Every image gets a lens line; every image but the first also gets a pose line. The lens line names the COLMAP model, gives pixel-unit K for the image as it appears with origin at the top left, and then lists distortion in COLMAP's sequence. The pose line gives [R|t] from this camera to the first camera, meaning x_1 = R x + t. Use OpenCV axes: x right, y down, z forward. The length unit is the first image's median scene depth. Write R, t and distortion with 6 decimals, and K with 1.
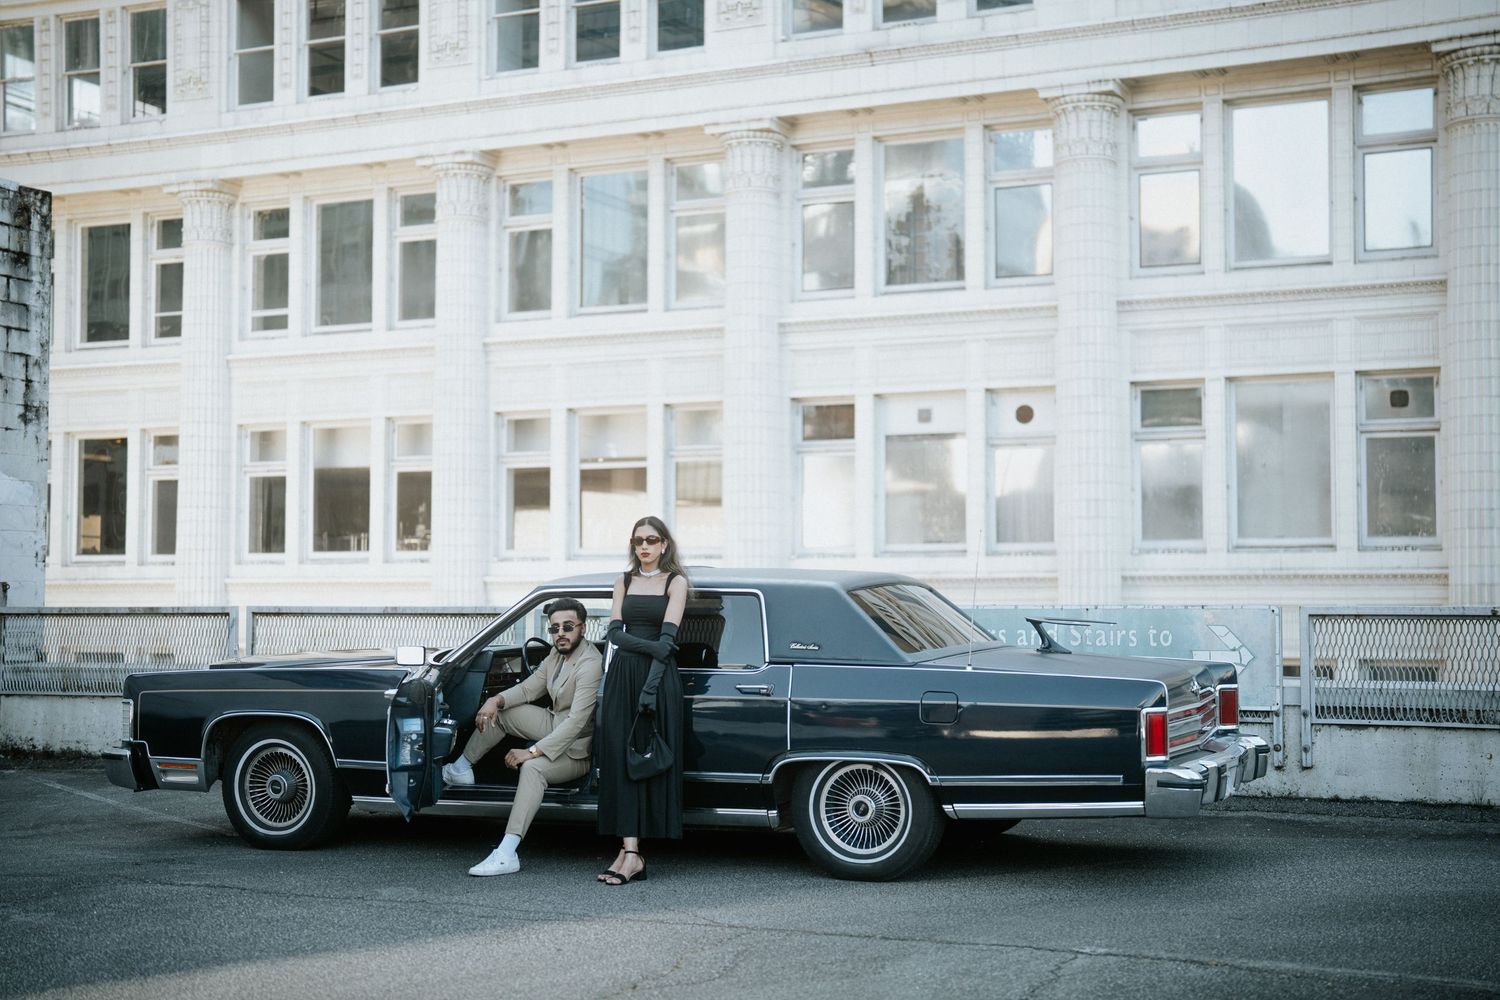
lens RADIAL K [[2061.7, 0, 747.6], [0, 2061.7, 478.3], [0, 0, 1]] dist [0.030458, 0.000000]
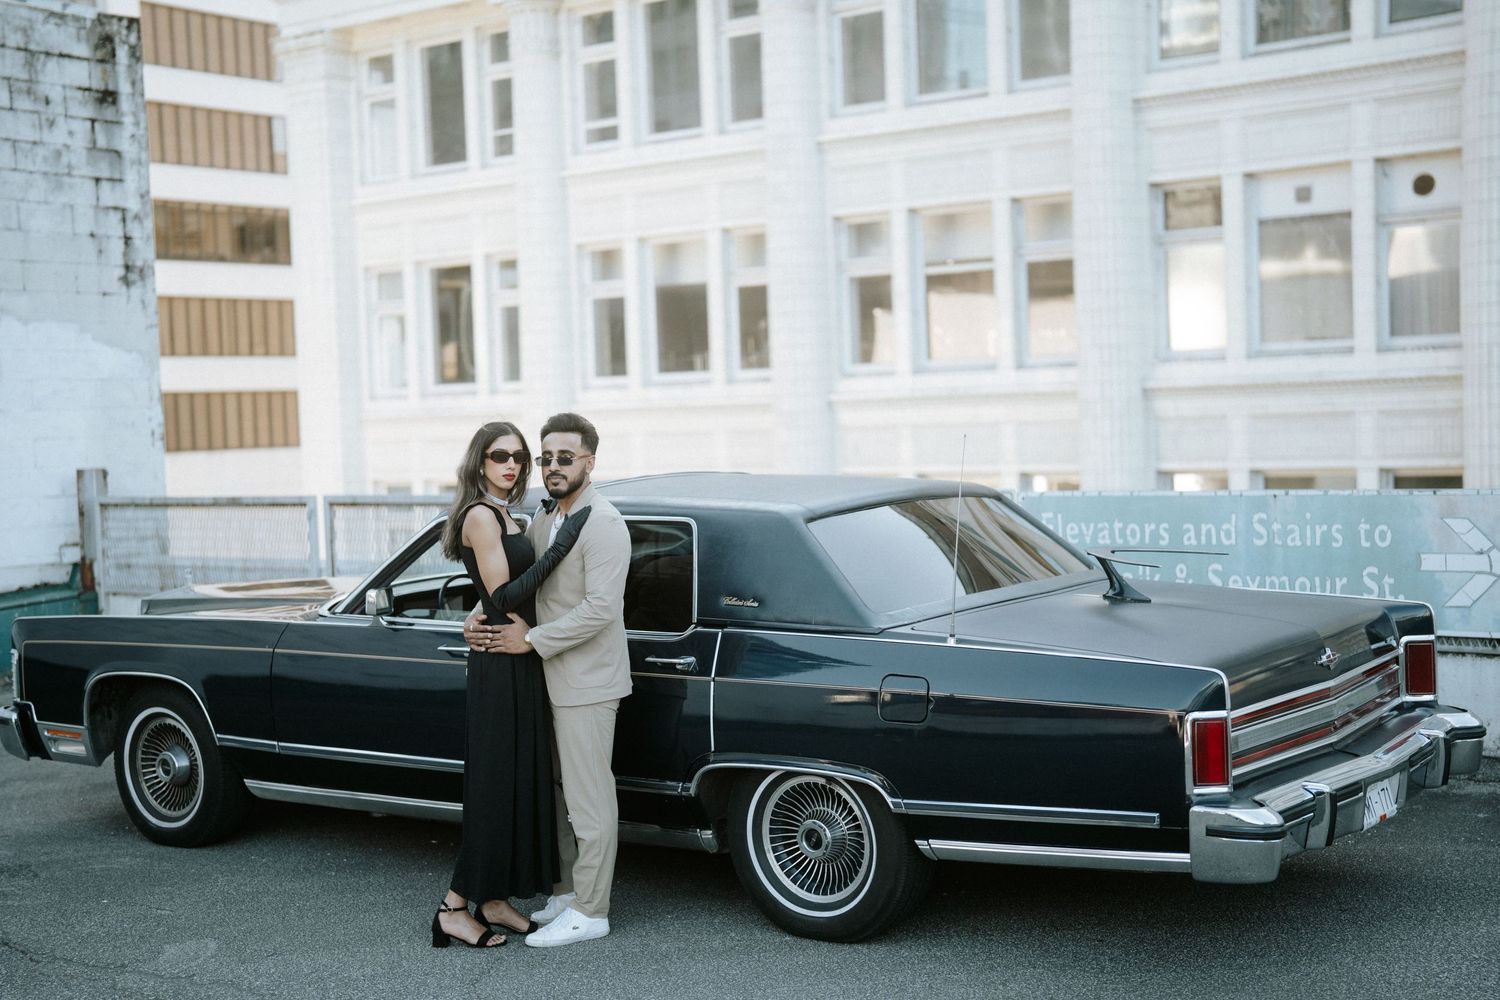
lens RADIAL K [[2061.7, 0, 743.5], [0, 2061.7, 506.9], [0, 0, 1]] dist [0.030458, 0.000000]
pose [[0.973381, -0.024659, -0.227863, 0.050891], [0.050998, 0.992574, 0.110438, -0.007867], [0.223448, -0.119119, 0.967410, 0.087009]]
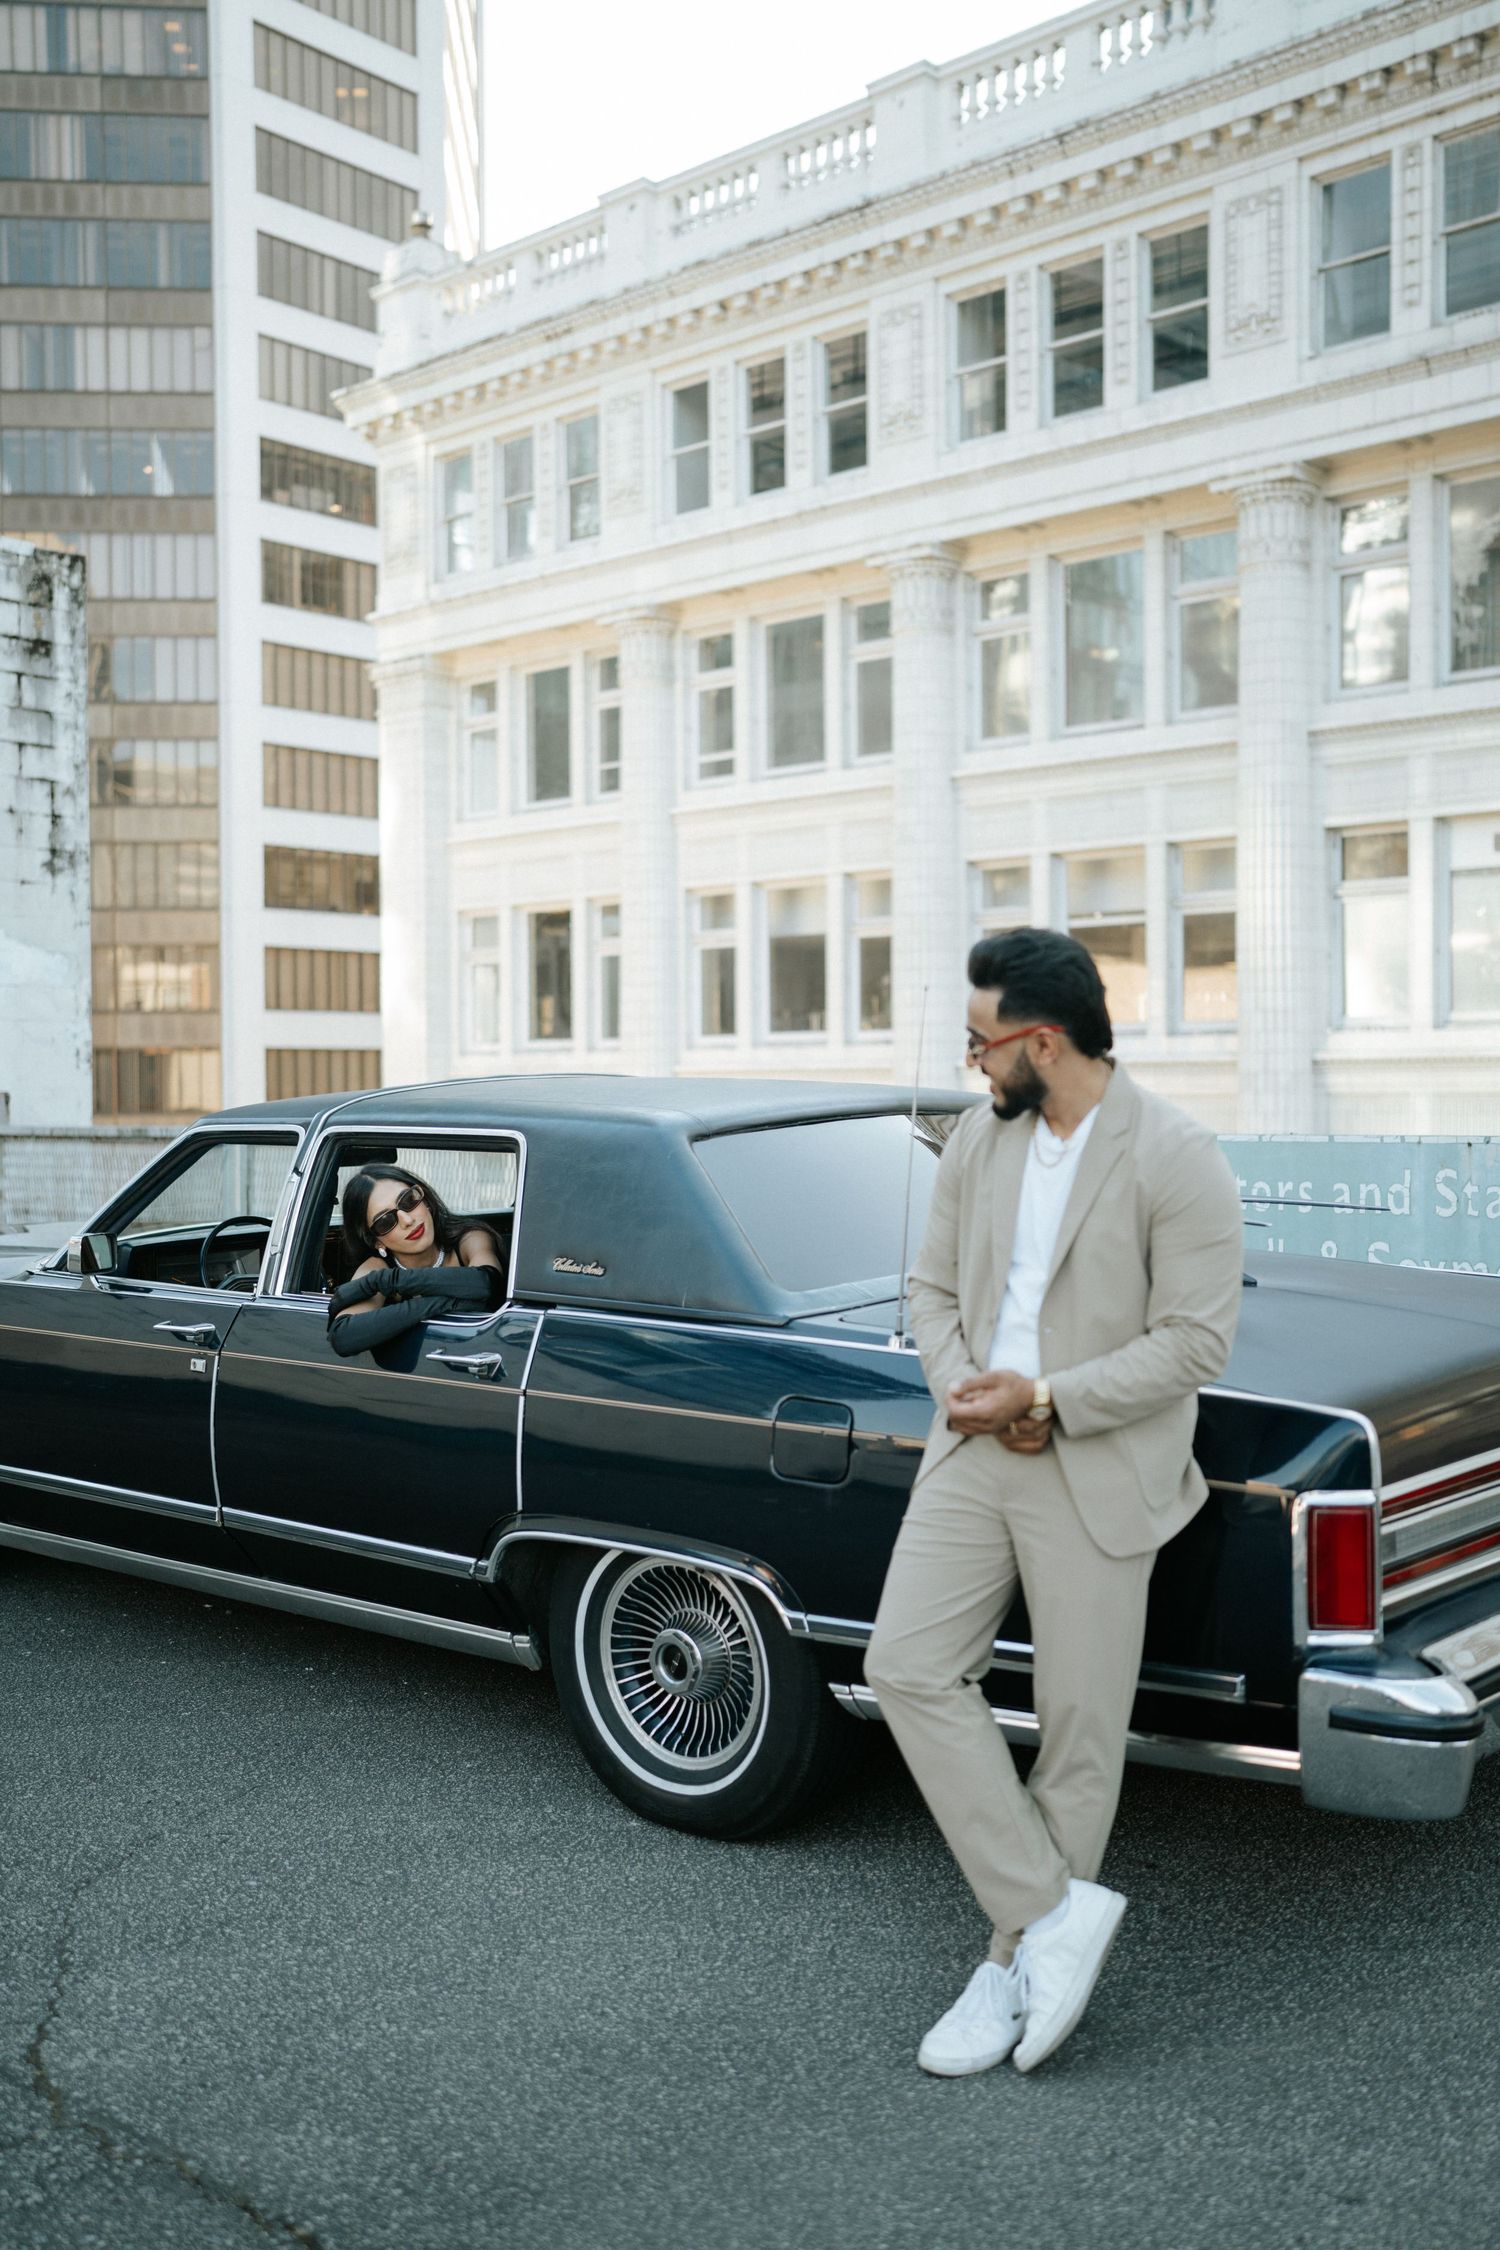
lens RADIAL K [[2149.9, 0, 742.1], [0, 2149.9, 1118.8], [0, 0, 1]] dist [0.004092, 0.000000]
pose [[0.954967, -0.004116, -0.296683, 0.051922], [0.027365, 0.996864, 0.074251, 0.004711], [0.295447, -0.079026, 0.952085, 0.156610]]
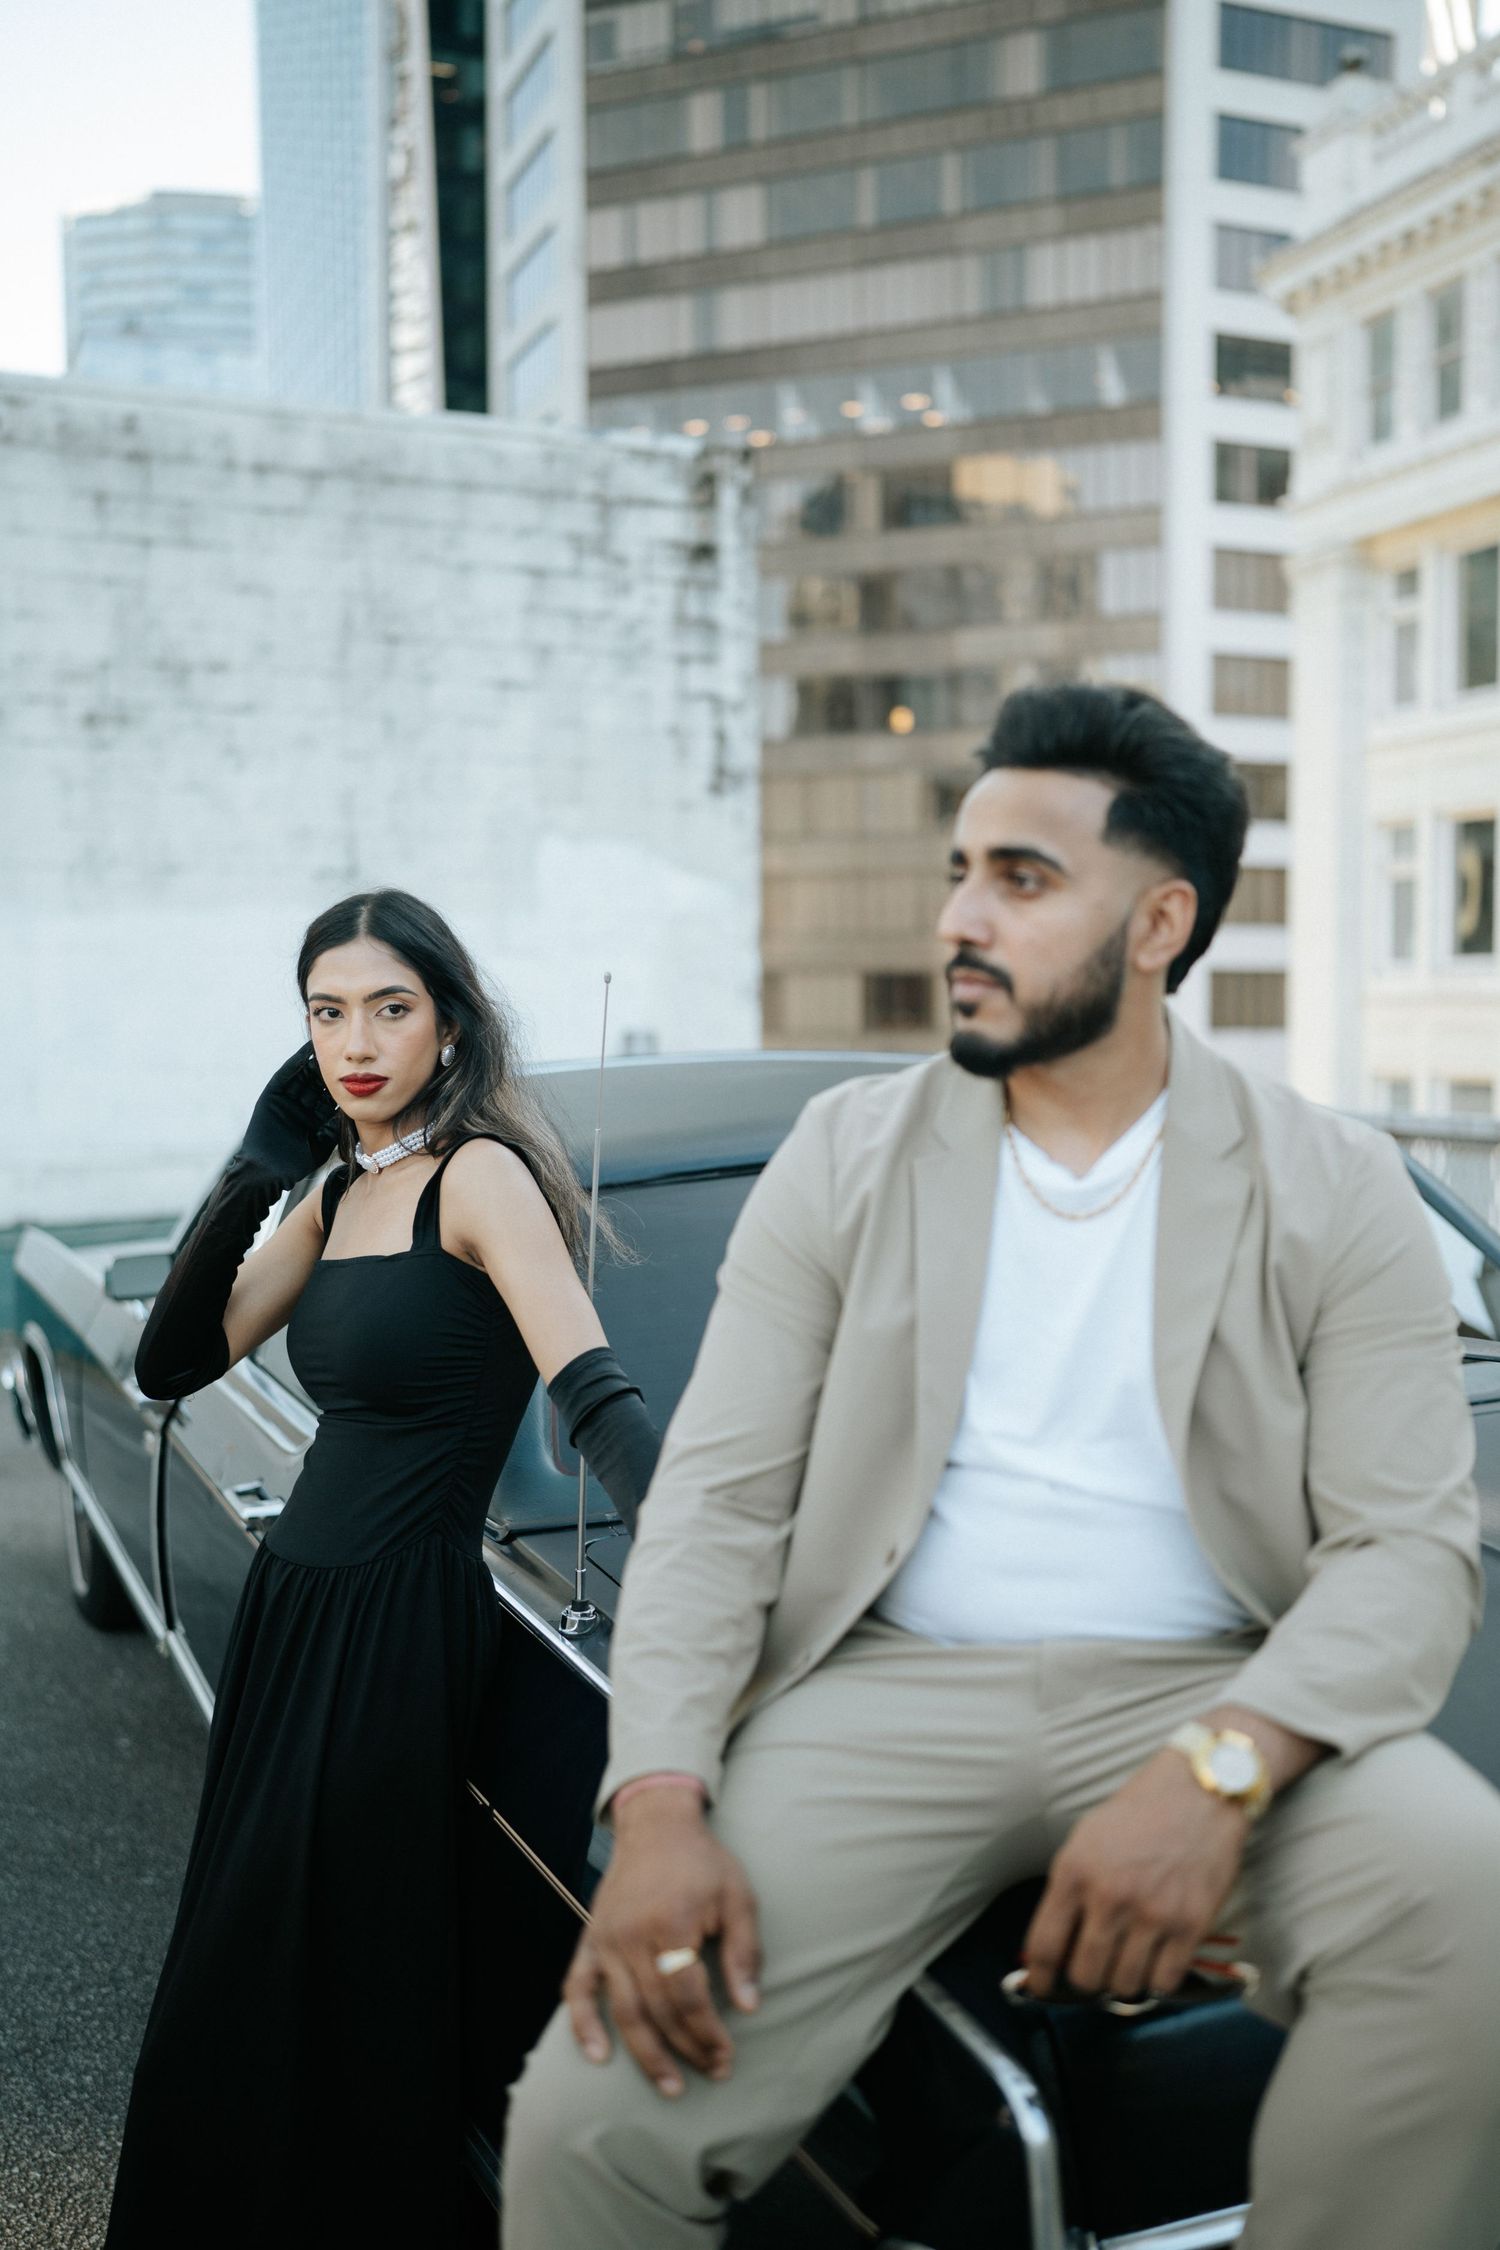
lens RADIAL K [[2149.9, 0, 750.7], [0, 2149.9, 1137.4], [0, 0, 1]] dist [0.004092, 0.000000]
pose [[0.730201, 0.035041, -0.682333, 0.070255], [0.049452, 0.993354, 0.103935, 0.005707], [0.681440, -0.109636, 0.723615, 0.221890]]
